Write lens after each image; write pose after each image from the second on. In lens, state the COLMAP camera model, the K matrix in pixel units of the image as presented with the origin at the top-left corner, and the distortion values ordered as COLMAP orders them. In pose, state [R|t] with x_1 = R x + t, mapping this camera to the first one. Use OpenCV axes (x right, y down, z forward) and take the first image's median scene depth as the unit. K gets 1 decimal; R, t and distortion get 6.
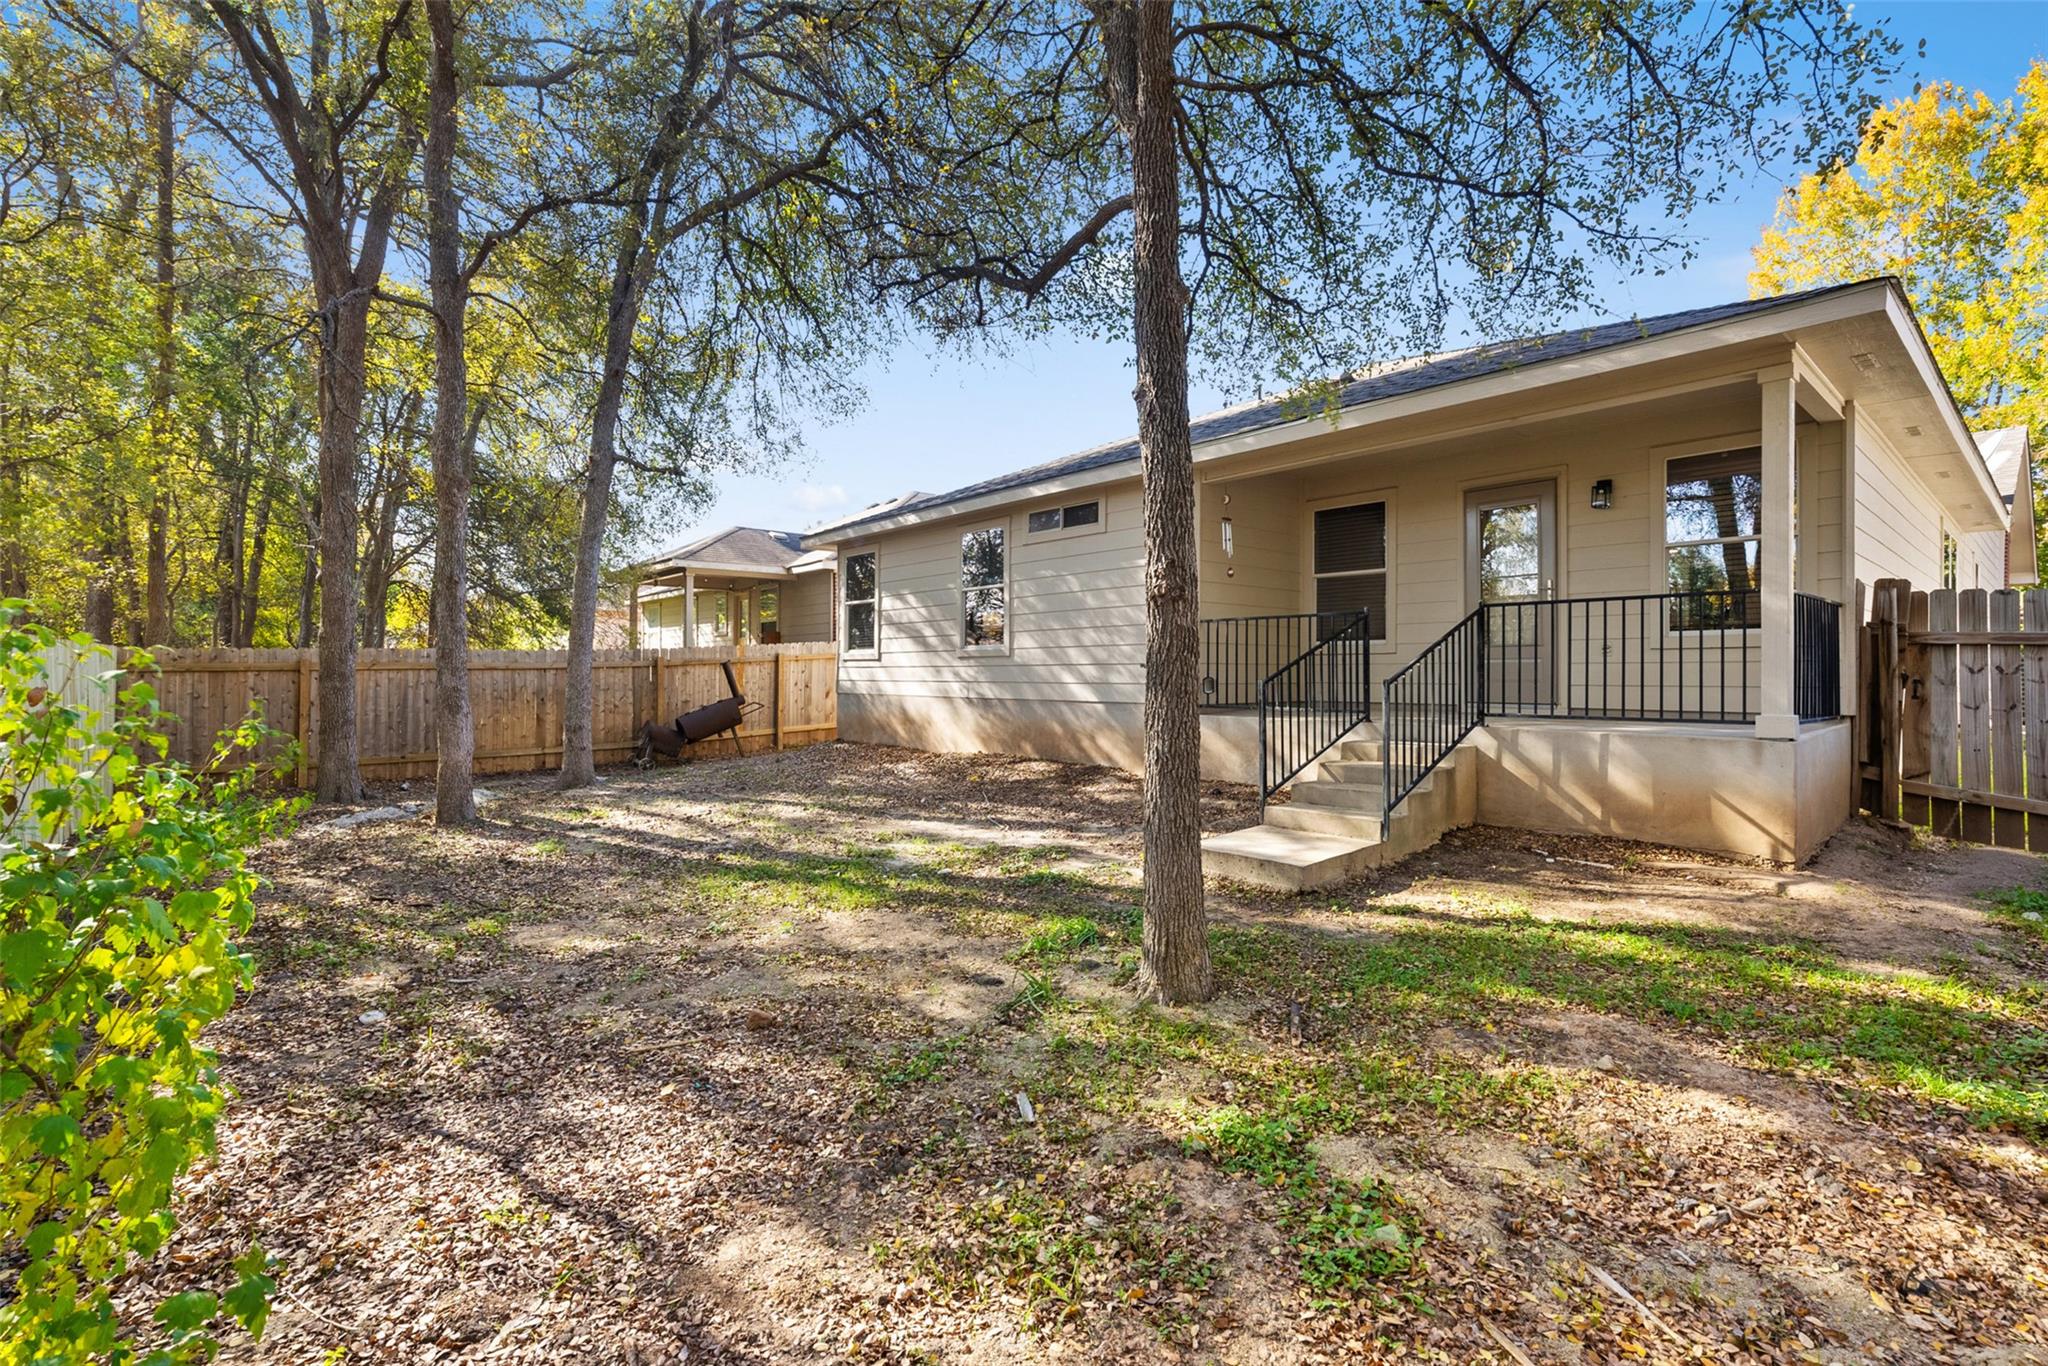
lens RADIAL K [[943.6, 0, 1028.7], [0, 943.6, 650.9], [0, 0, 1]] dist [0.000724, 0.000894]
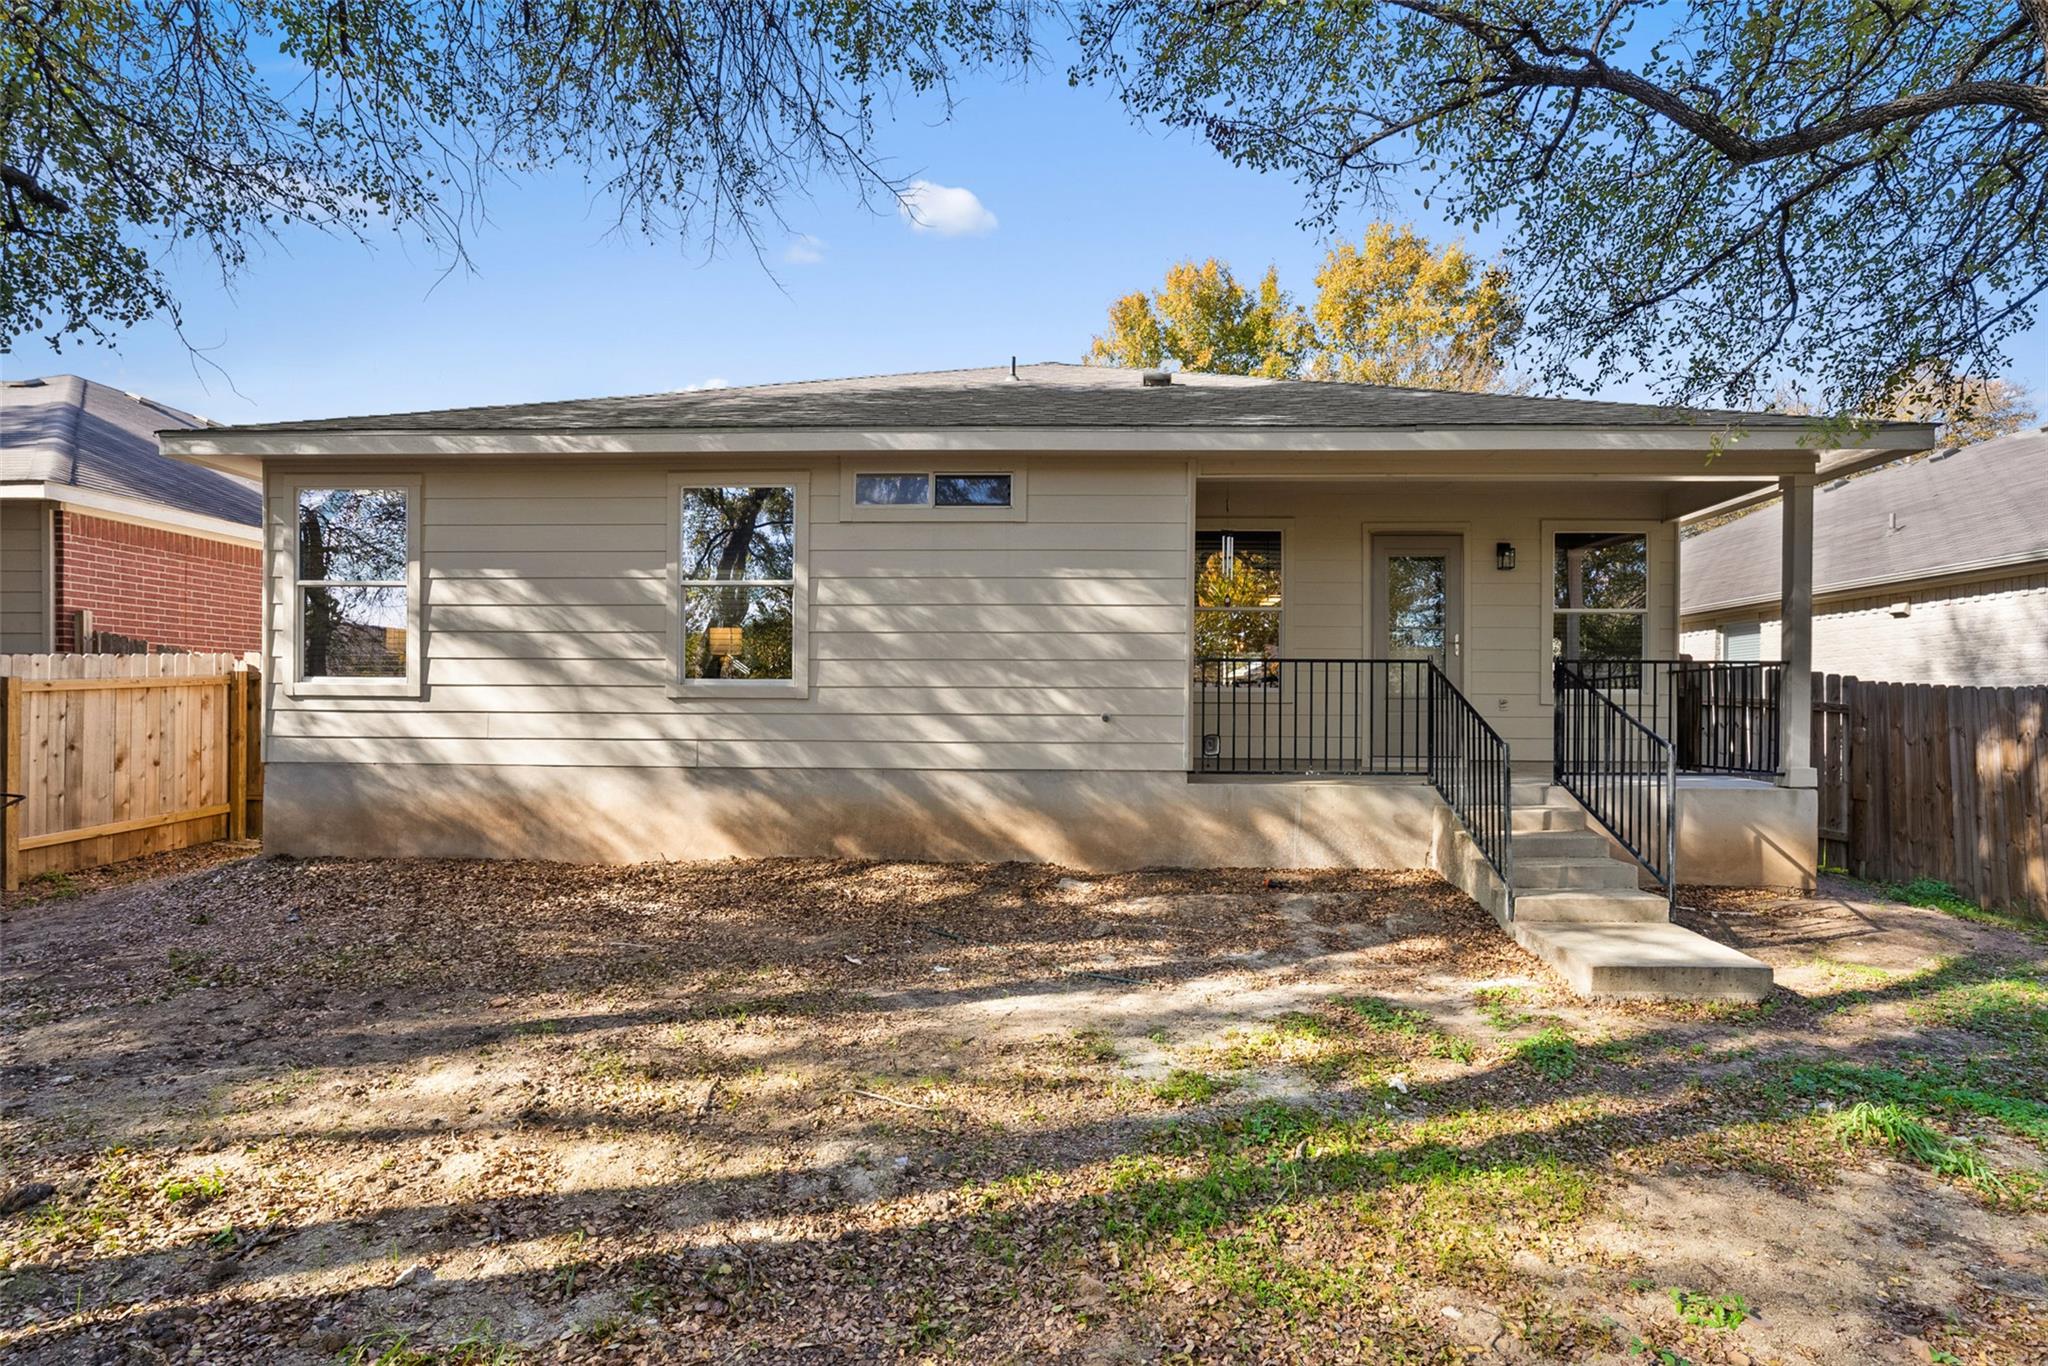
lens RADIAL K [[1003.2, 0, 1031.9], [0, 1003.2, 675.7], [0, 0, 1]] dist [-0.039657, 0.020955]
pose [[0.684175, 0.030665, 0.728673, -0.399922], [-0.020956, 0.999530, -0.022388, 0.002463], [-0.729017, 0.000047, 0.684495, 0.451830]]
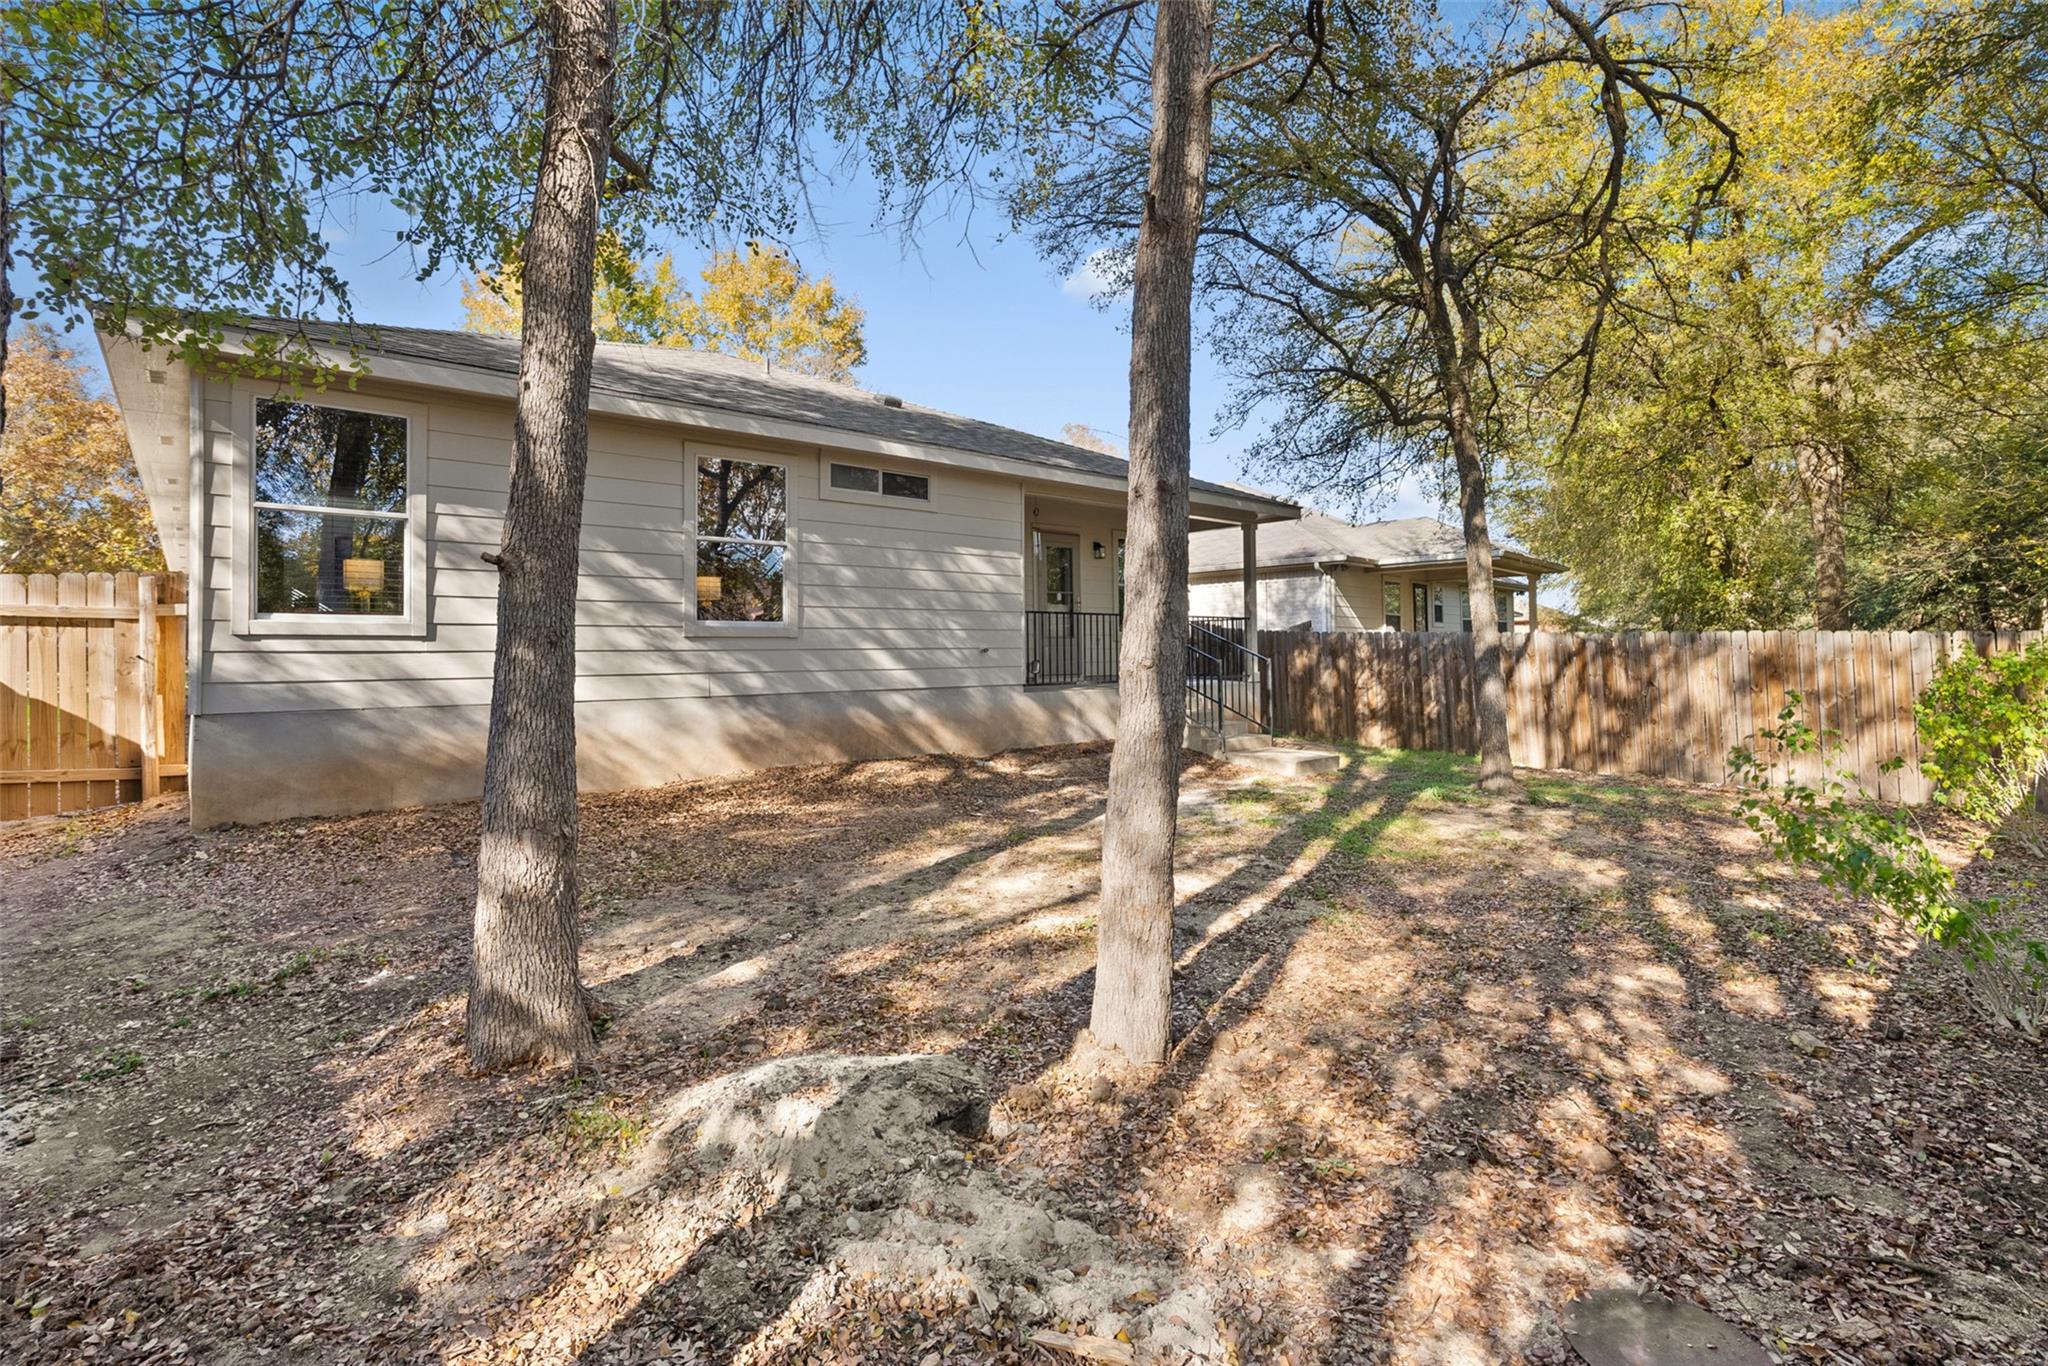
lens RADIAL K [[928.4, 0, 1024.6], [0, 928.4, 675.2], [0, 0, 1]] dist [-0.034875, 0.026320]
pose [[-0.002513, -0.017227, 0.999848, -0.795851], [-0.005231, 0.999838, 0.017214, 0.024080], [-0.999983, -0.005187, -0.002603, 0.823634]]
